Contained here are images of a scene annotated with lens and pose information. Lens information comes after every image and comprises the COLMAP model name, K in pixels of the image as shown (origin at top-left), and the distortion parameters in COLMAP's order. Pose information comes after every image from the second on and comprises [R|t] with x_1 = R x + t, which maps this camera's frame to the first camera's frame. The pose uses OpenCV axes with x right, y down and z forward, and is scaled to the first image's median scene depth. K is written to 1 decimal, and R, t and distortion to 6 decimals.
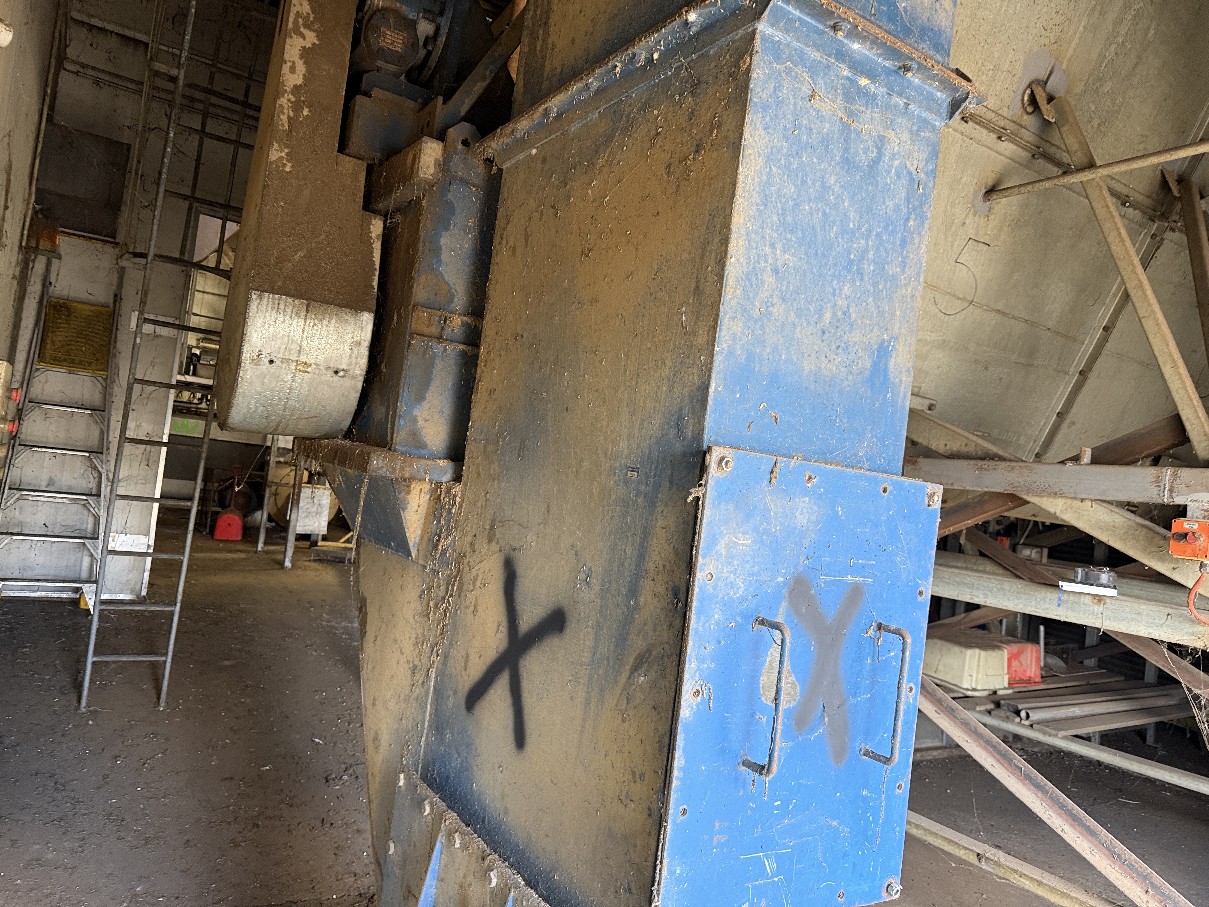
lens RADIAL K [[863.9, 0, 608.6], [0, 863.9, 454.6], [0, 0, 1]] dist [0.082548, -0.191403]
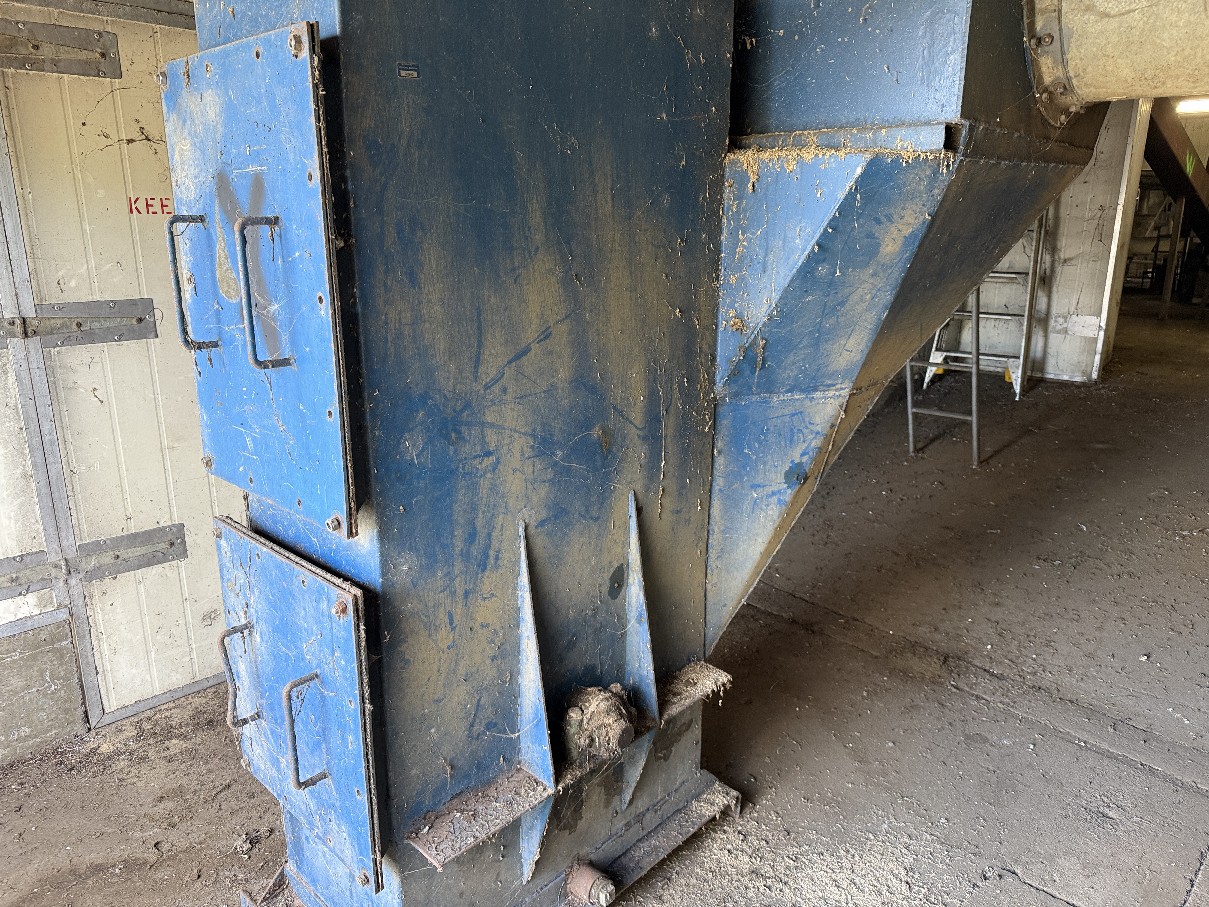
lens RADIAL K [[863.9, 0, 608.6], [0, 863.9, 454.6], [0, 0, 1]] dist [0.082548, -0.191403]
pose [[0.245718, 0.136275, -0.959714, 0.387654], [0.052406, 0.986753, 0.153532, 0.095377], [0.967924, -0.088020, 0.235321, 0.333730]]
